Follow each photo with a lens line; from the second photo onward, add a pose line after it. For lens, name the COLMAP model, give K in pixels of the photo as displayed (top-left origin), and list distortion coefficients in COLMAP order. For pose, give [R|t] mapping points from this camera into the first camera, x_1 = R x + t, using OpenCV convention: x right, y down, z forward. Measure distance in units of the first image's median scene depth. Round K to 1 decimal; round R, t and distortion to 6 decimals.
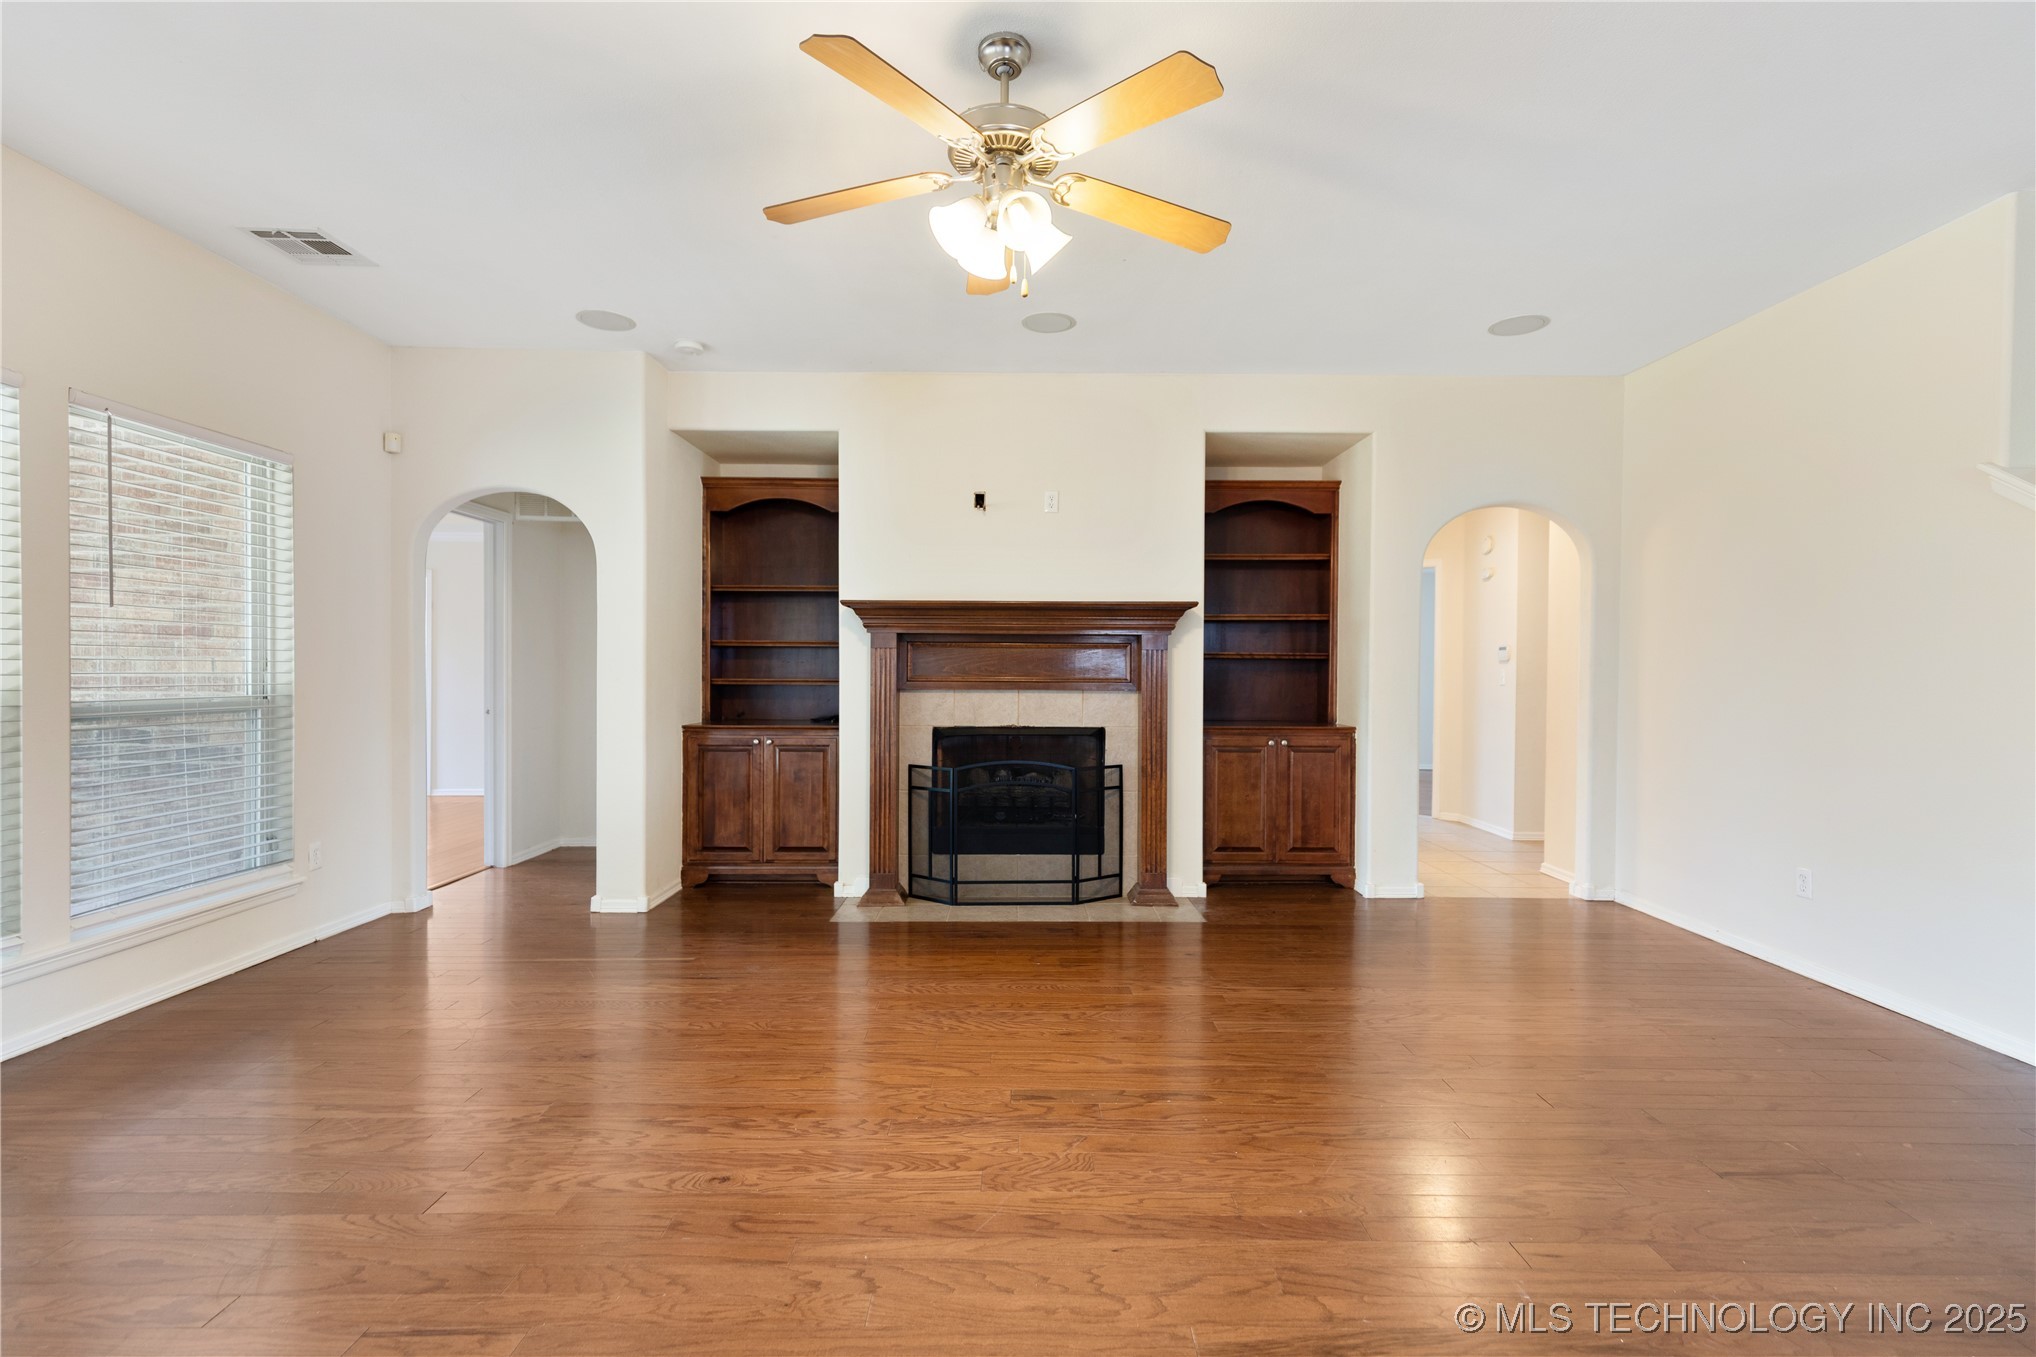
lens RADIAL K [[912.7, 0, 1020.0], [0, 912.7, 670.8], [0, 0, 1]] dist [0.011376, -0.001102]
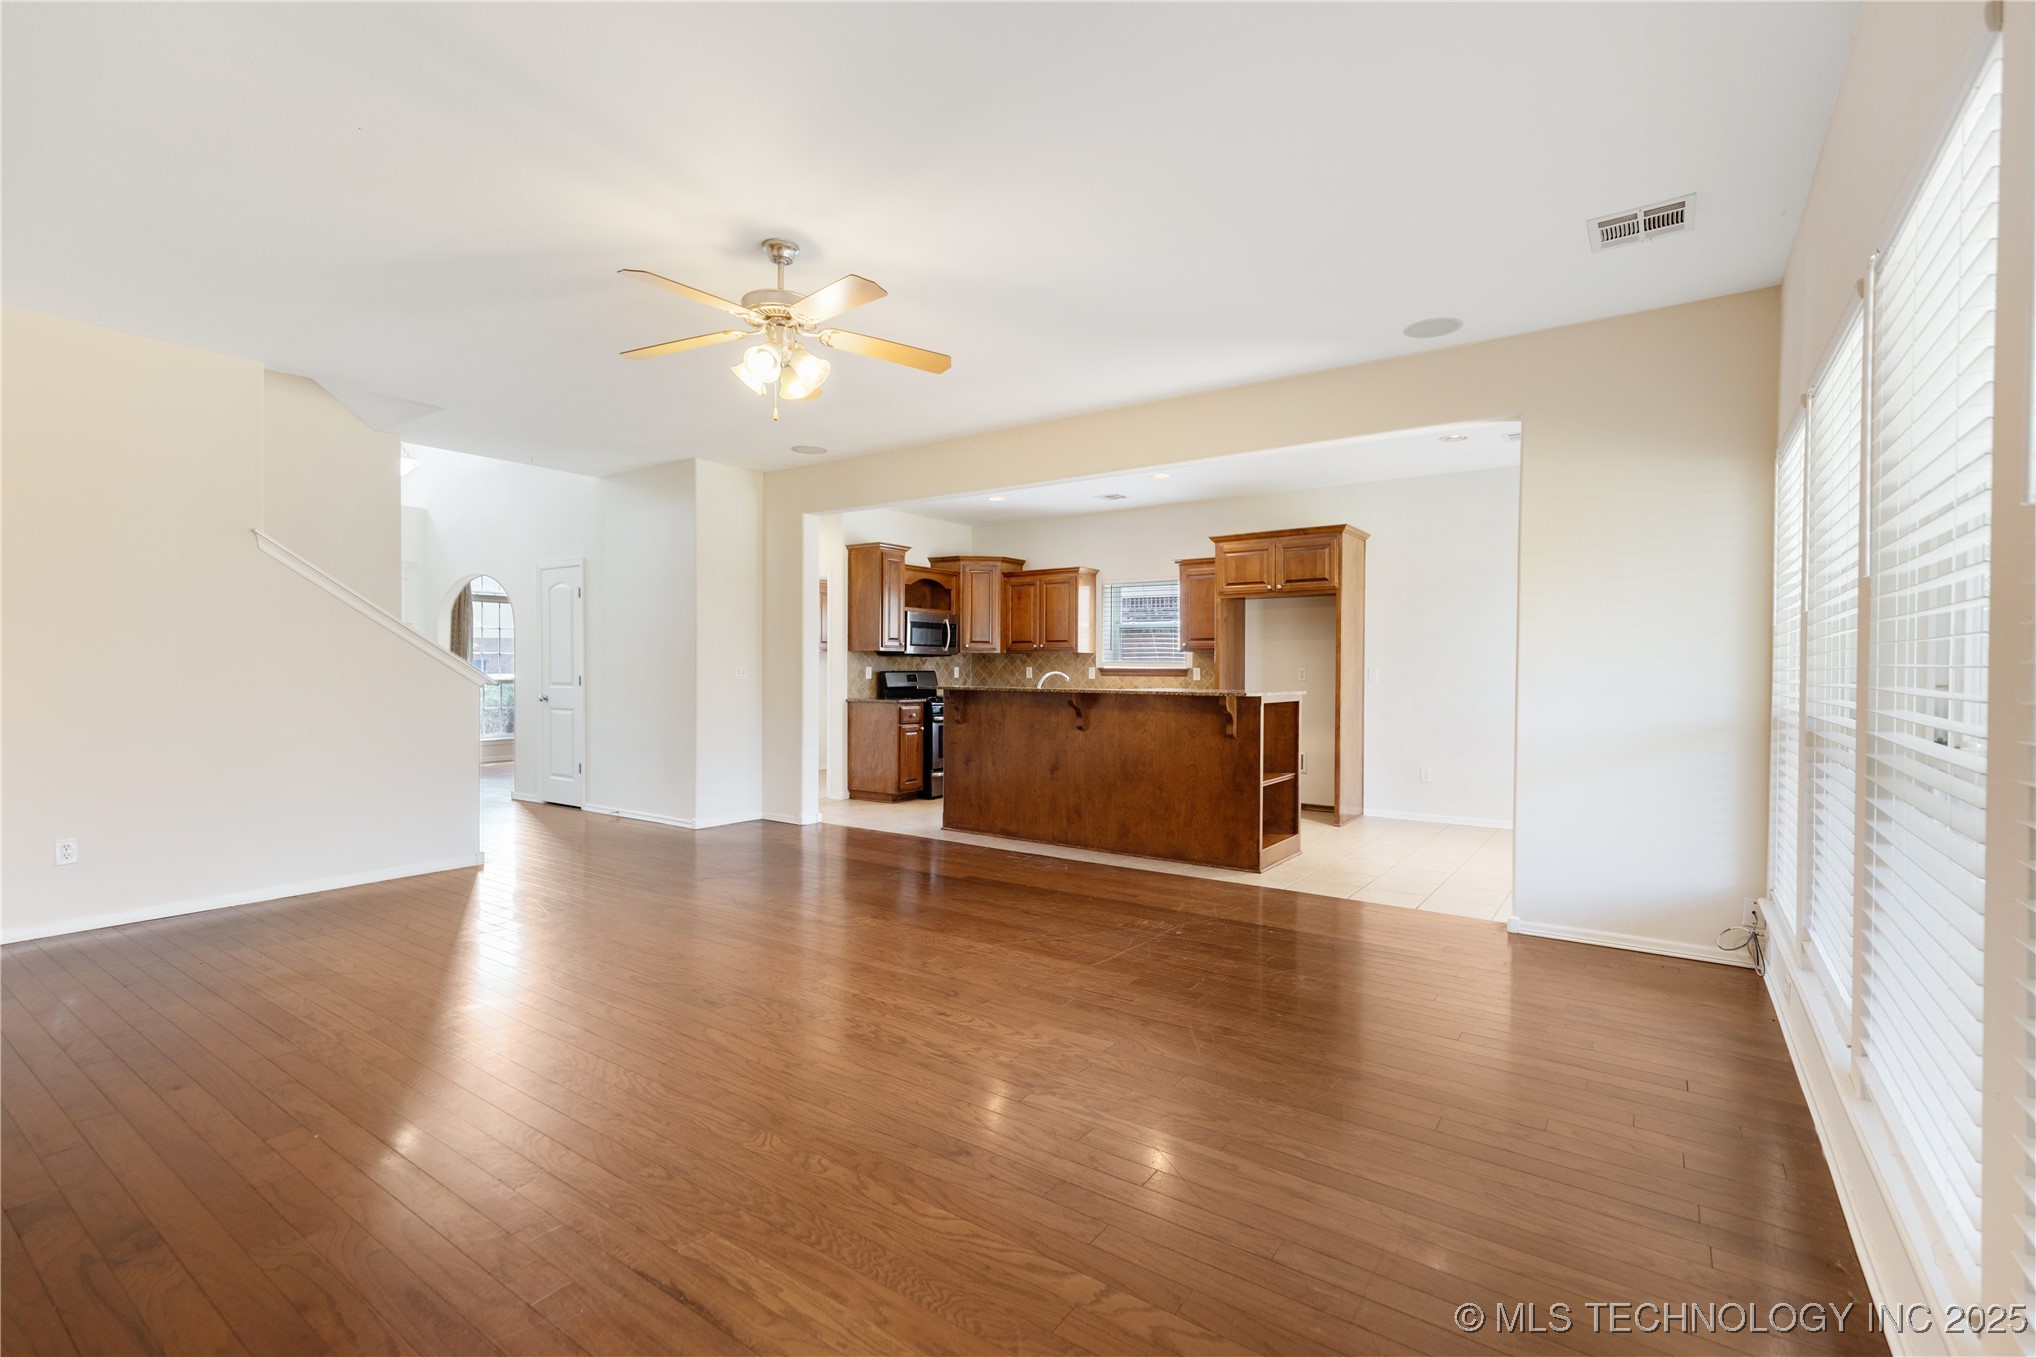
lens RADIAL K [[912.7, 0, 1022.6], [0, 912.7, 675.5], [0, 0, 1]] dist [0.011376, -0.001102]
pose [[-0.818193, -0.017026, 0.574691, -0.567110], [-0.010486, 0.999837, 0.014693, -0.007560], [-0.574848, 0.005995, -0.818239, 0.951879]]
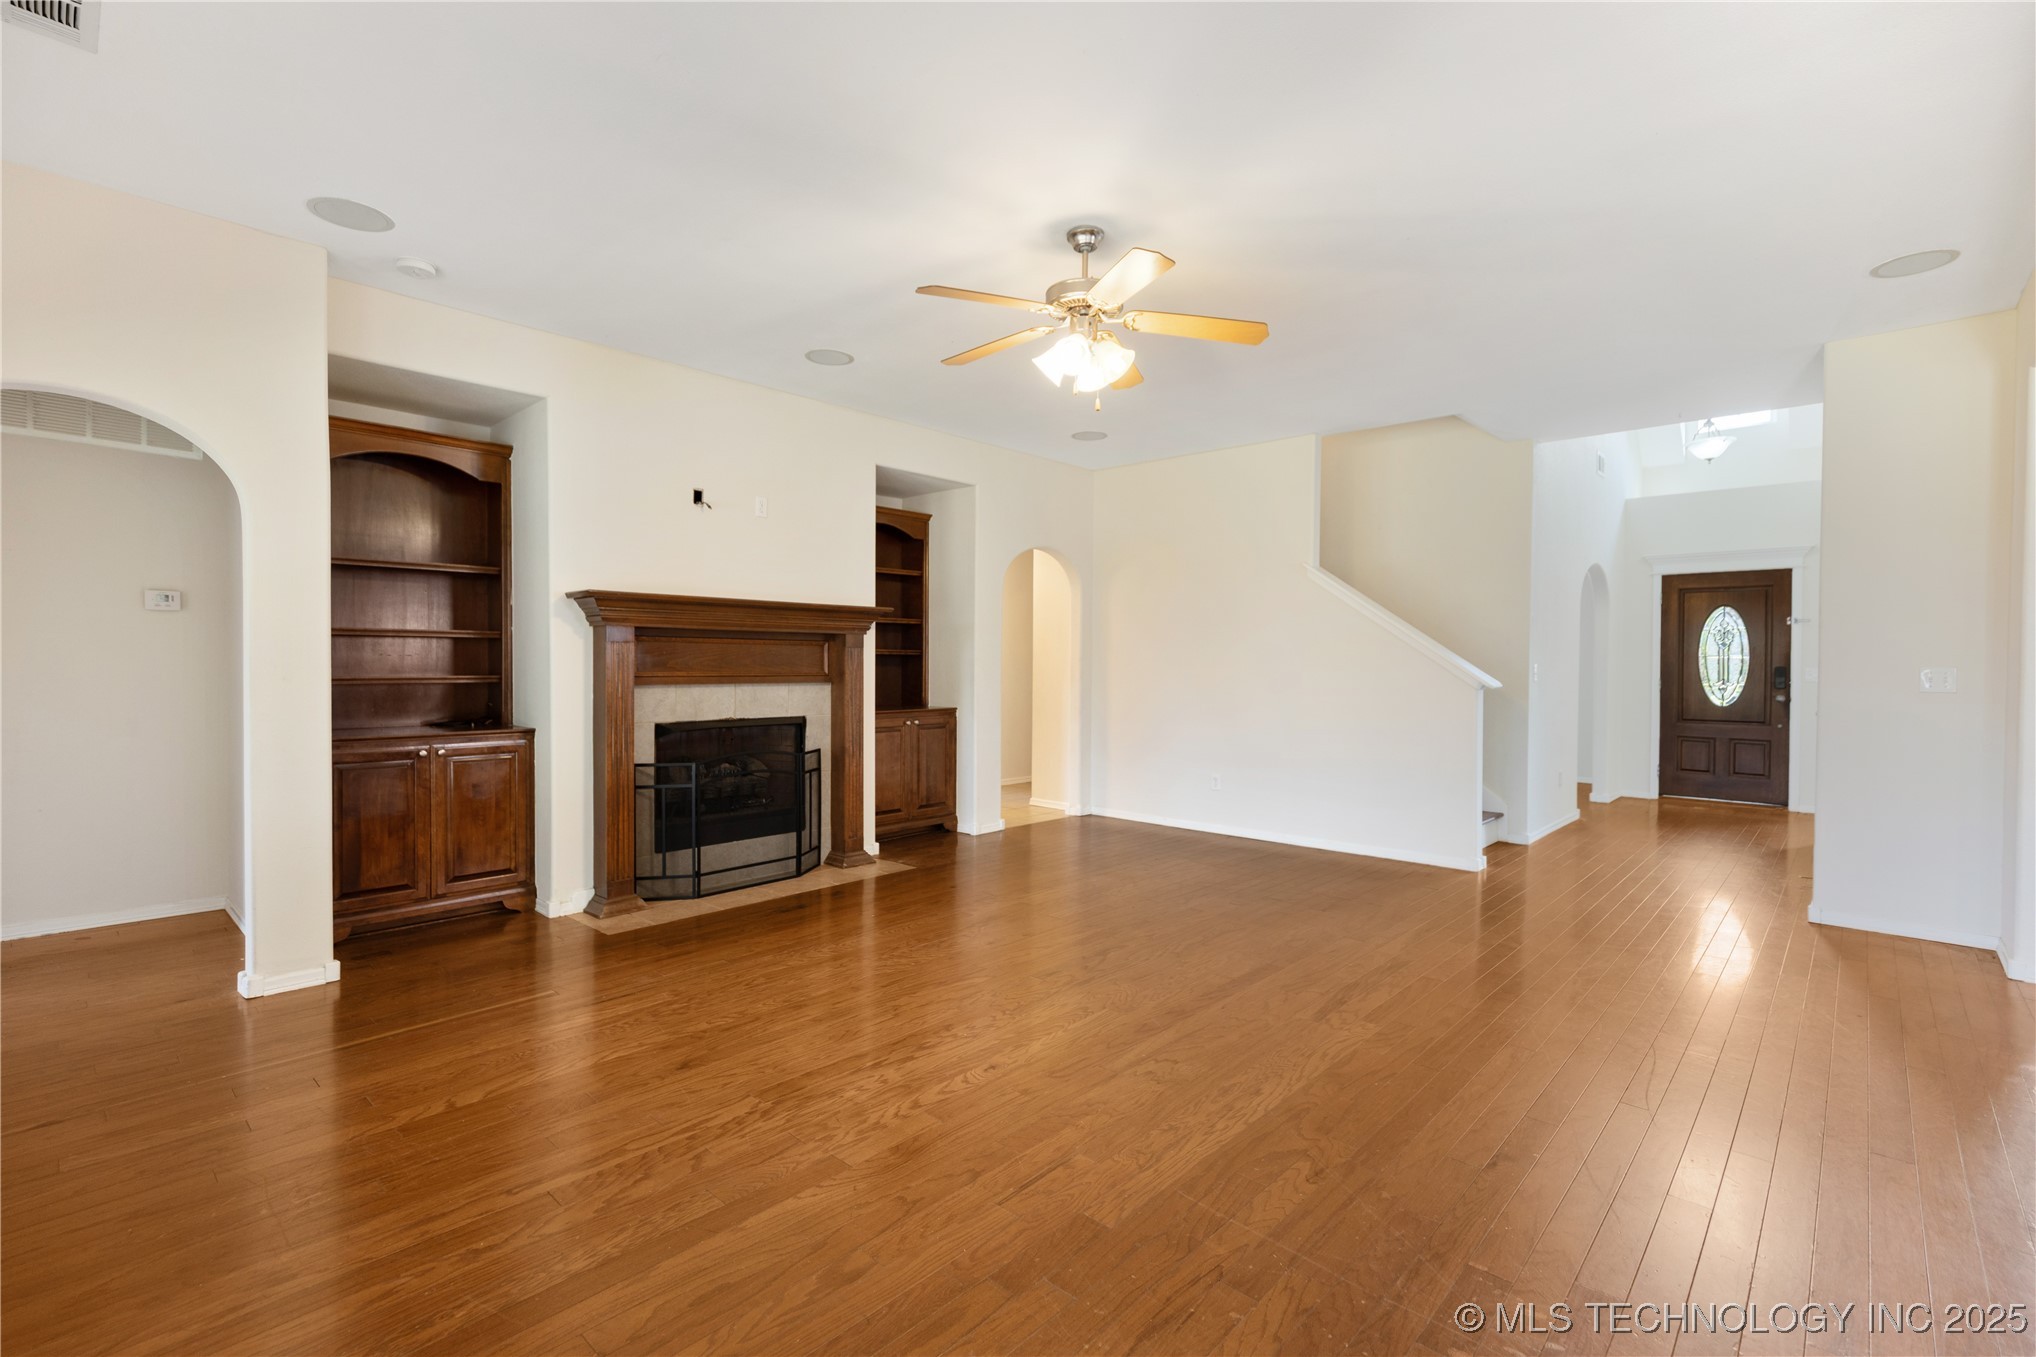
lens RADIAL K [[912.7, 0, 1022.5], [0, 912.7, 675.2], [0, 0, 1]] dist [0.011376, -0.001102]
pose [[0.680303, -0.011579, 0.732839, -0.544431], [0.000795, 0.999886, 0.015060, -0.004708], [-0.732930, -0.009663, 0.680235, 0.048115]]
